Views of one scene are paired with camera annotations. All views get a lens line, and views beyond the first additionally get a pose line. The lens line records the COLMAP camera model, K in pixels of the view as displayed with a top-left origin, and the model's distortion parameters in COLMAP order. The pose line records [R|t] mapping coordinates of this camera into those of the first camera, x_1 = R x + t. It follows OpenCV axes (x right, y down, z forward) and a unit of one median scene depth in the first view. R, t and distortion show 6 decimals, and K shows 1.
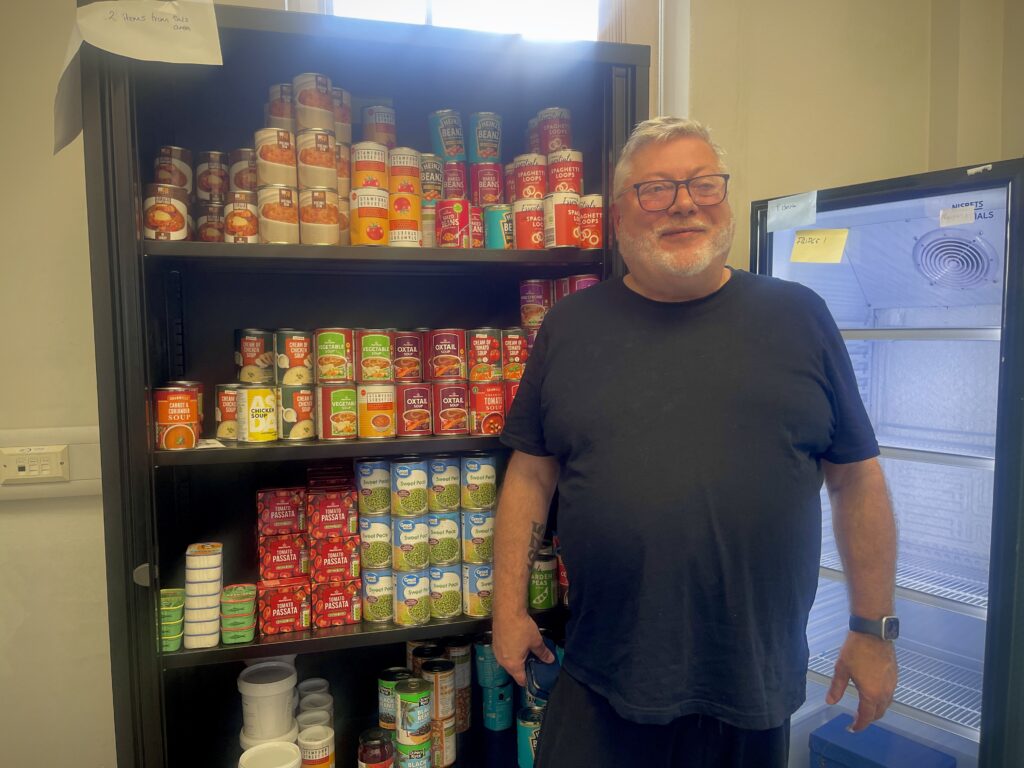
lens RADIAL K [[743.3, 0, 510.6], [0, 743.3, 383.4], [0, 0, 1]] dist [0.040161, -0.014010]
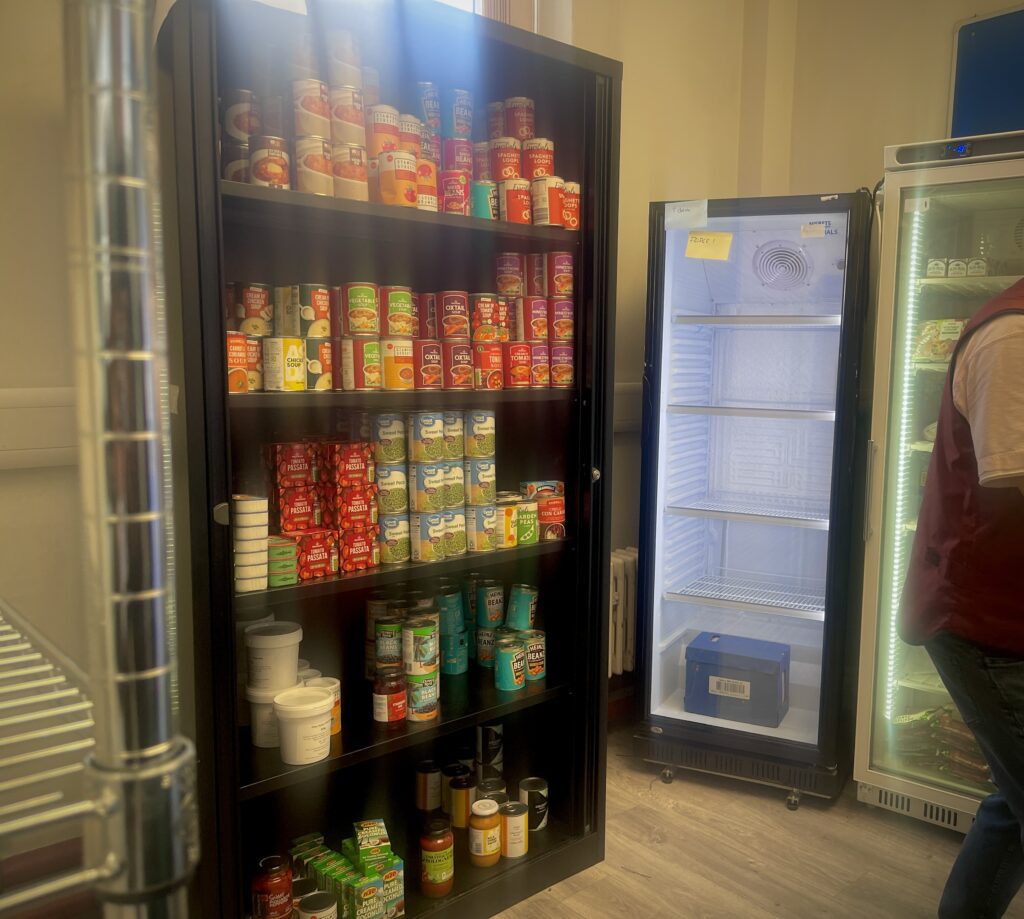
lens RADIAL K [[981.1, 0, 514.9], [0, 981.1, 461.7], [0, 0, 1]] dist [0.037443, 0.000000]
pose [[0.883872, -0.016366, 0.467443, -0.683544], [0.000459, 0.999418, 0.034124, 0.126315], [-0.467729, -0.029946, 0.883364, -0.314605]]
